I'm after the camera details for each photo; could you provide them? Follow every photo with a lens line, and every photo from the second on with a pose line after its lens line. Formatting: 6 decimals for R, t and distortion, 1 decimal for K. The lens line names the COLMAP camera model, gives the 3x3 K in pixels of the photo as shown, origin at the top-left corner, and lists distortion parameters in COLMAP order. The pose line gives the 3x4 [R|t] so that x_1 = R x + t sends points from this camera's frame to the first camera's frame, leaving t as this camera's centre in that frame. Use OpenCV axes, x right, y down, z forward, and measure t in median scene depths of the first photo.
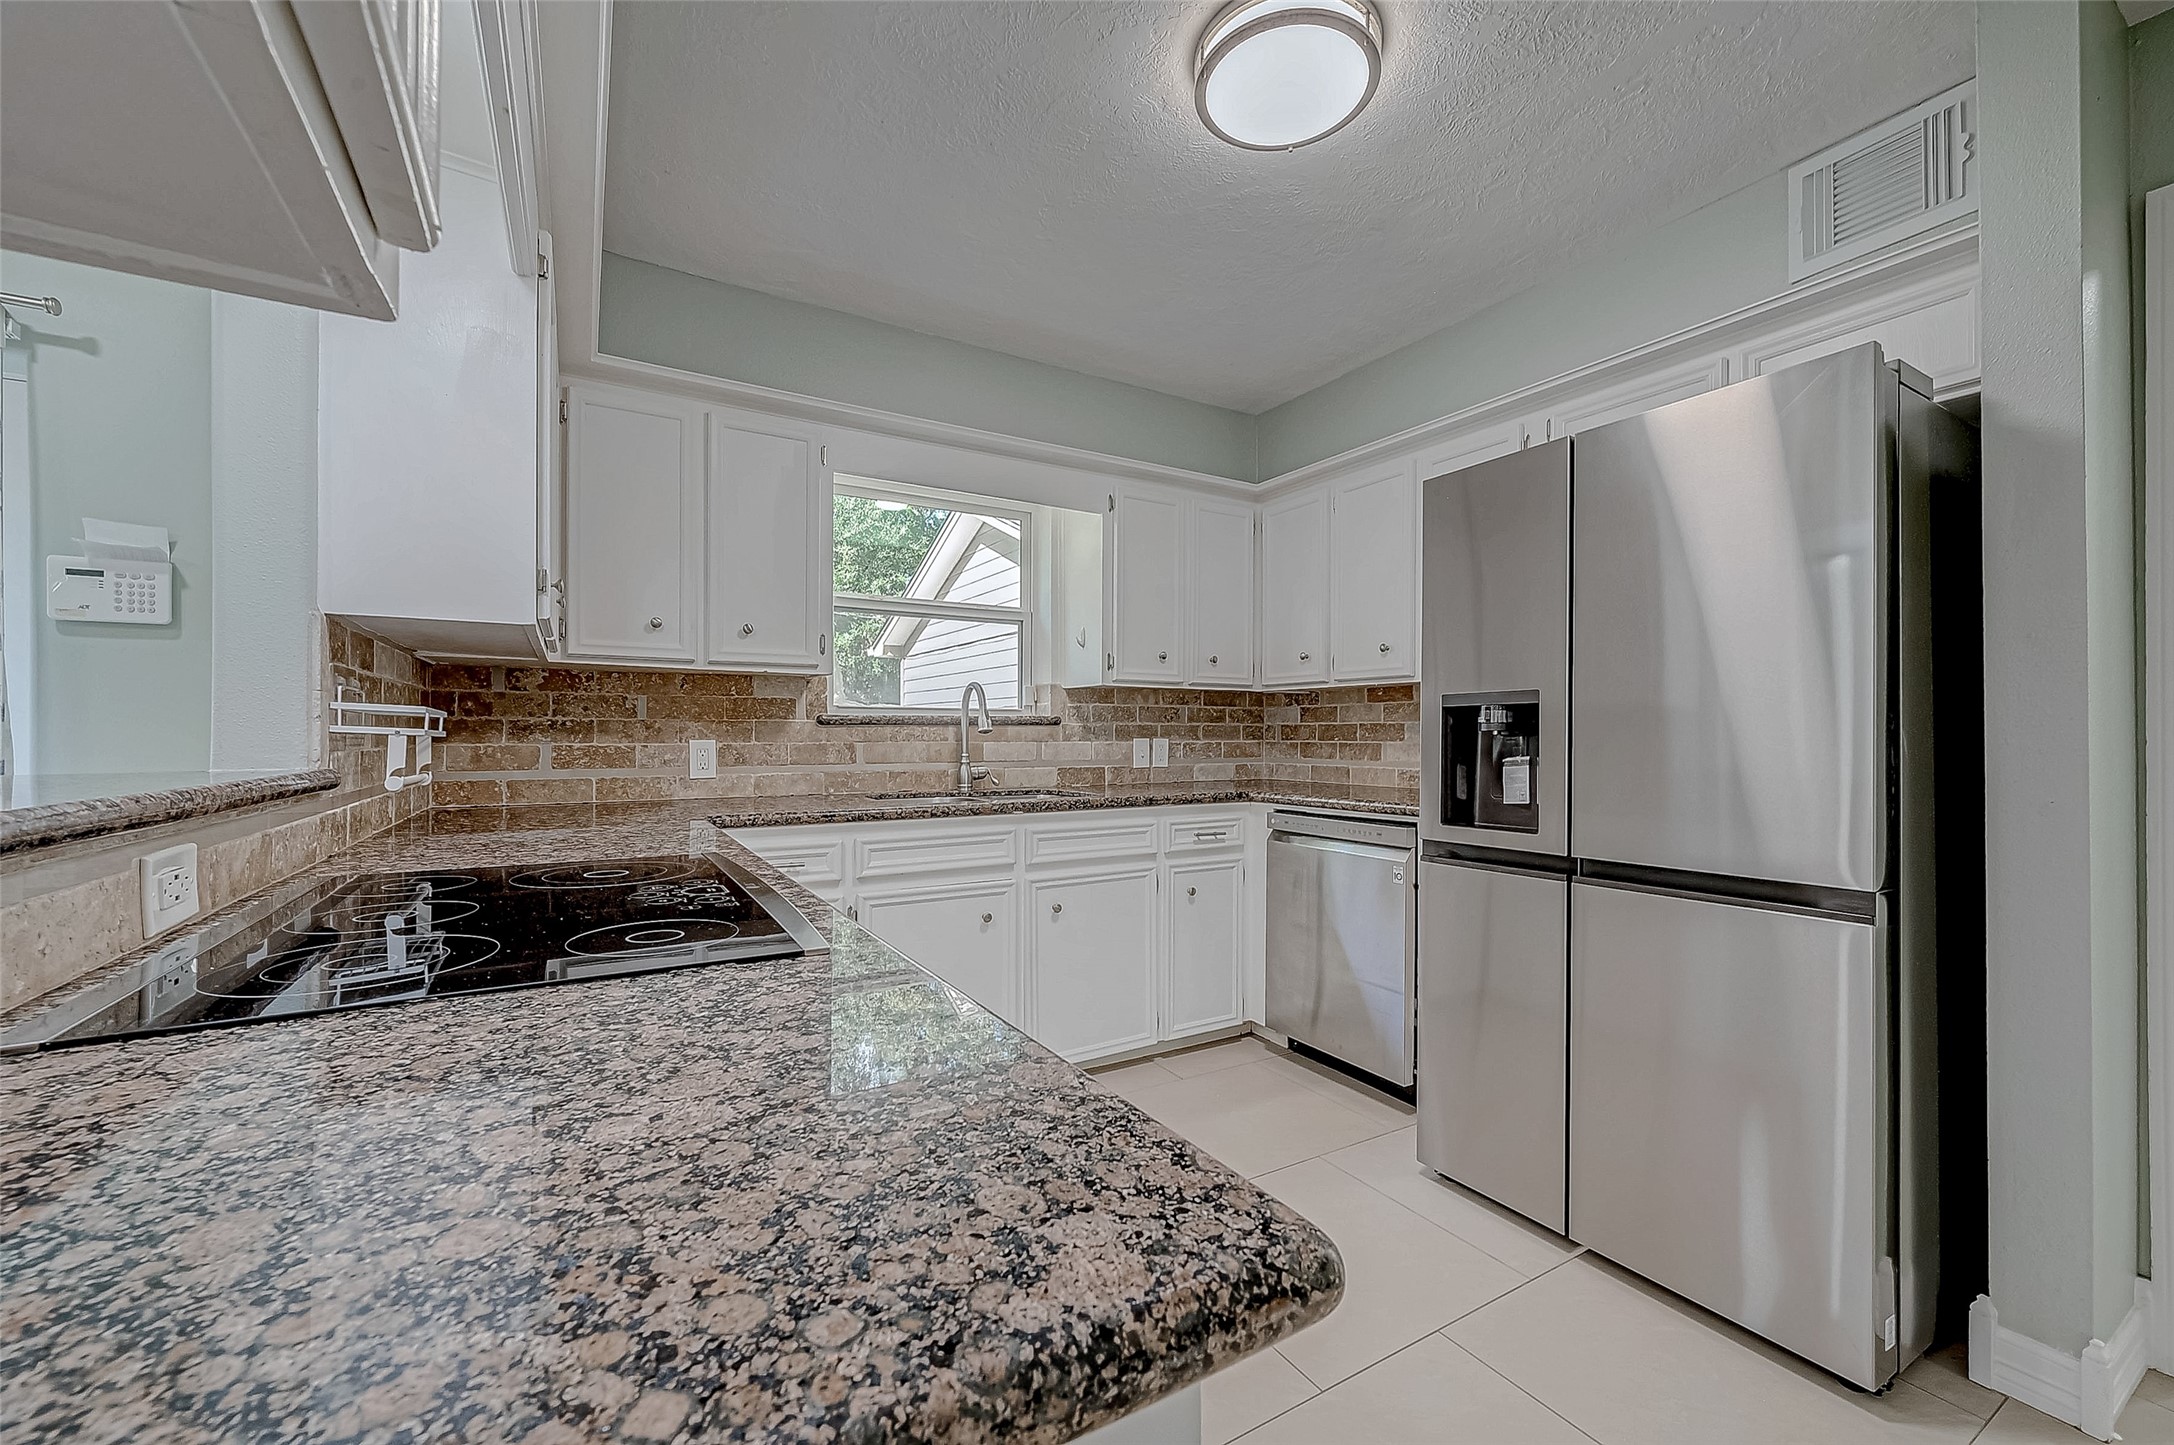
lens RADIAL K [[865.3, 0, 1088.7], [0, 865.3, 722.3], [0, 0, 1]] dist [-0.001437, 0.000111]
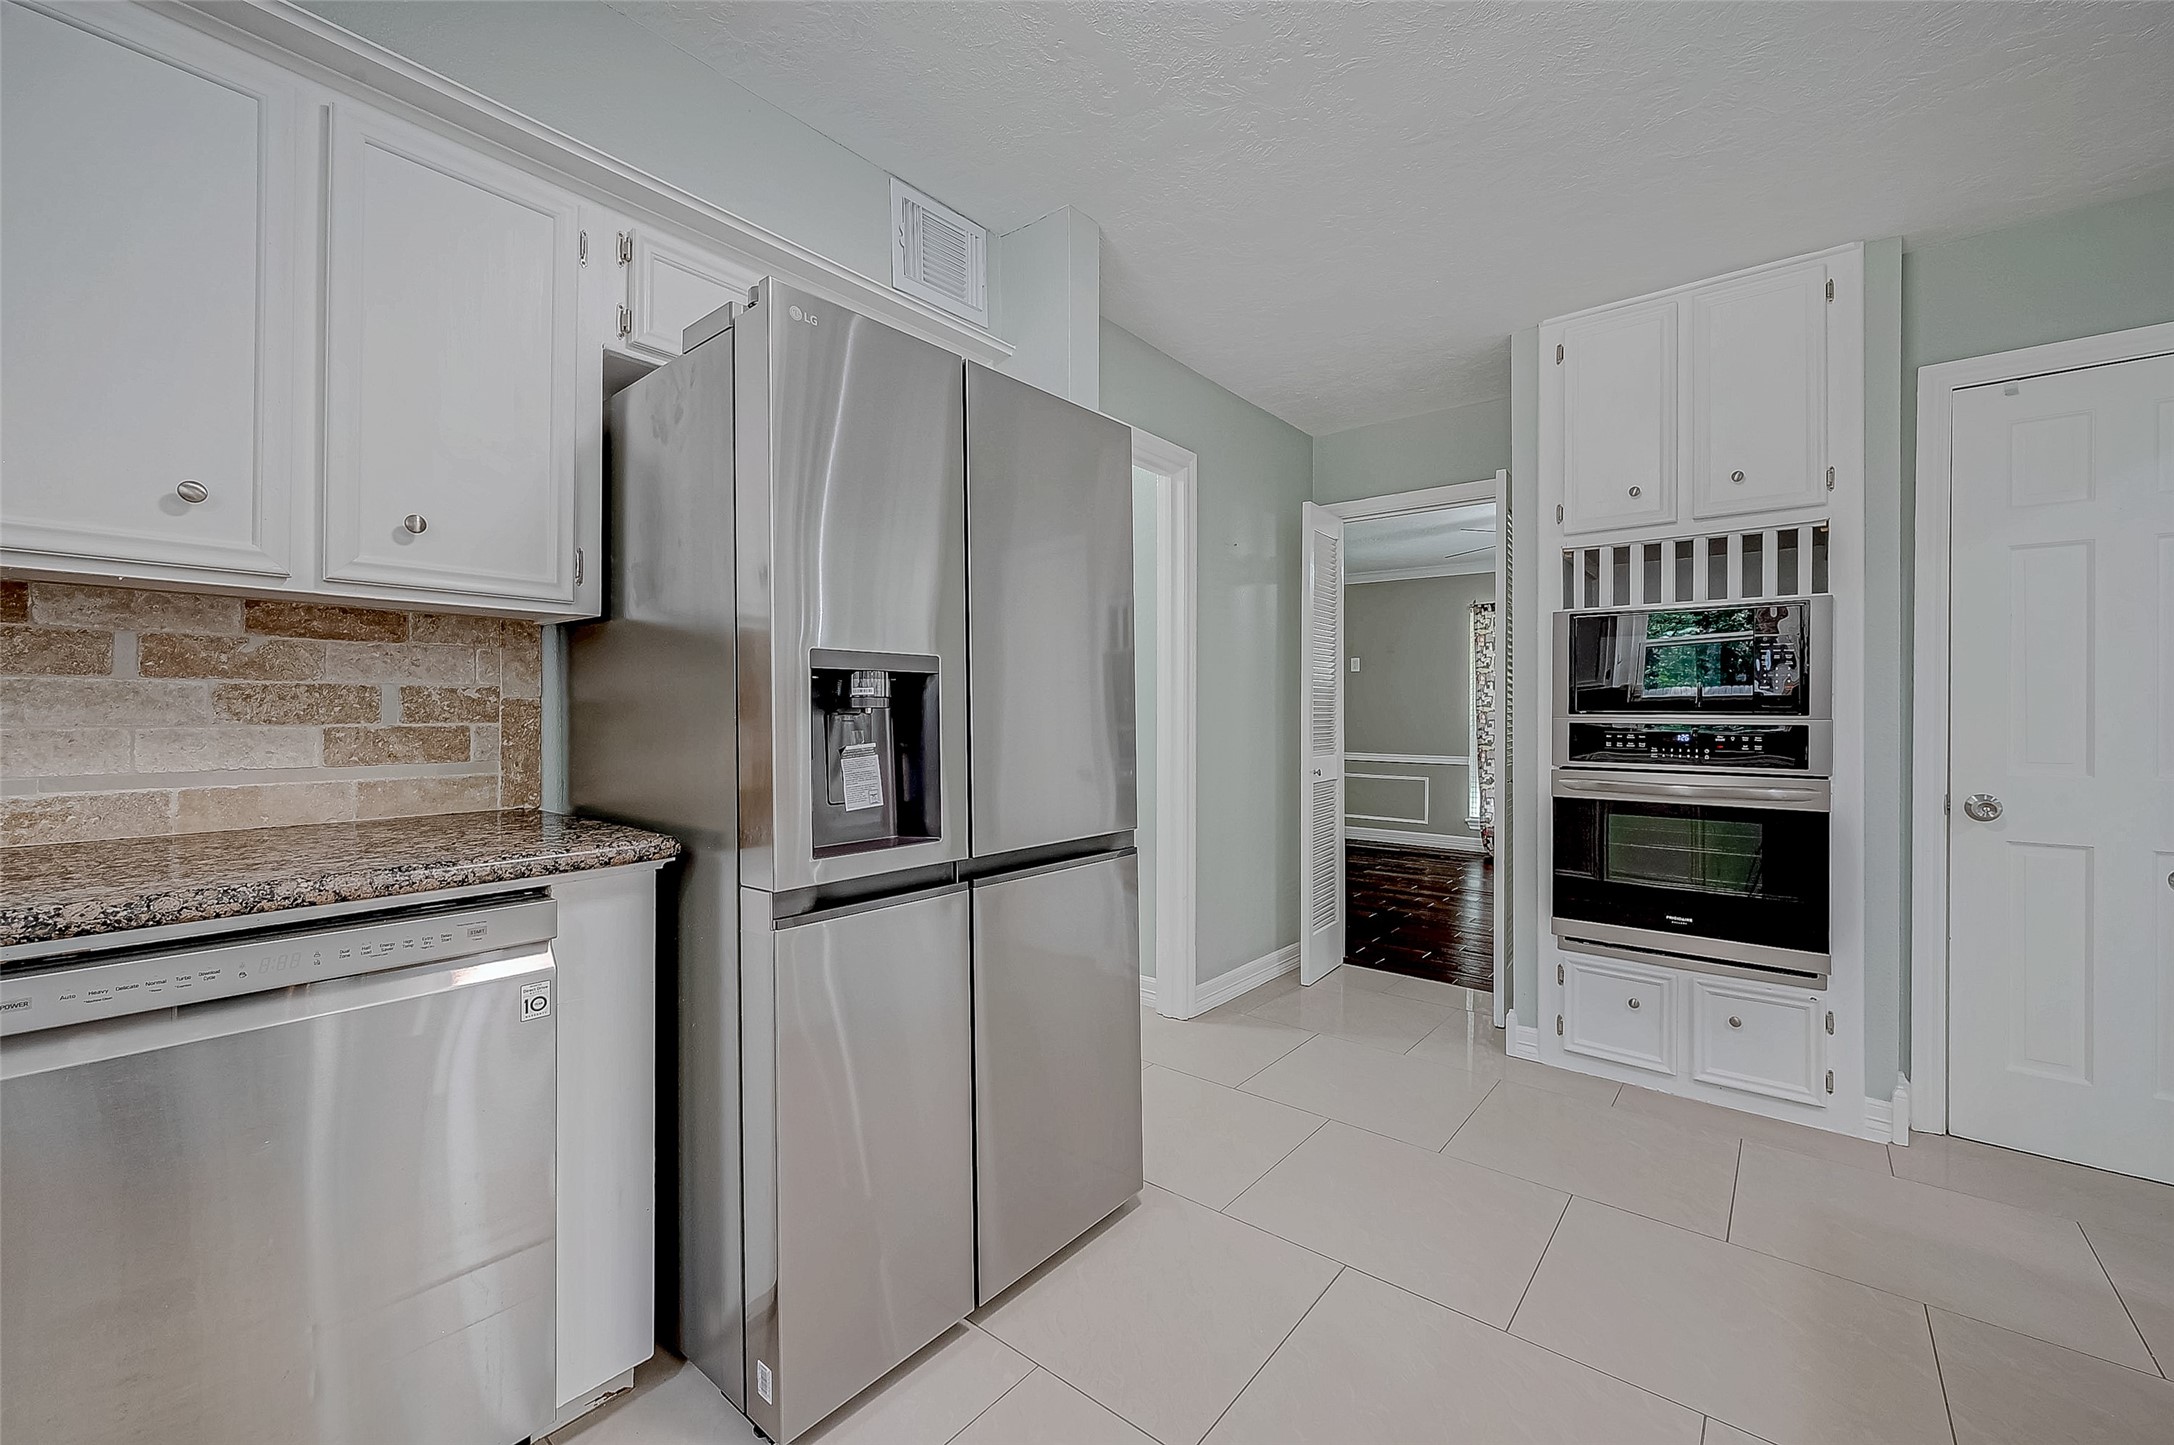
lens RADIAL K [[865.3, 0, 1086.9], [0, 865.3, 718.5], [0, 0, 1]] dist [-0.001437, 0.000111]
pose [[-0.344128, -0.002382, 0.938920, -0.266617], [-0.003640, 0.999993, 0.001203, 0.018145], [-0.938916, -0.003004, -0.344134, 1.147977]]
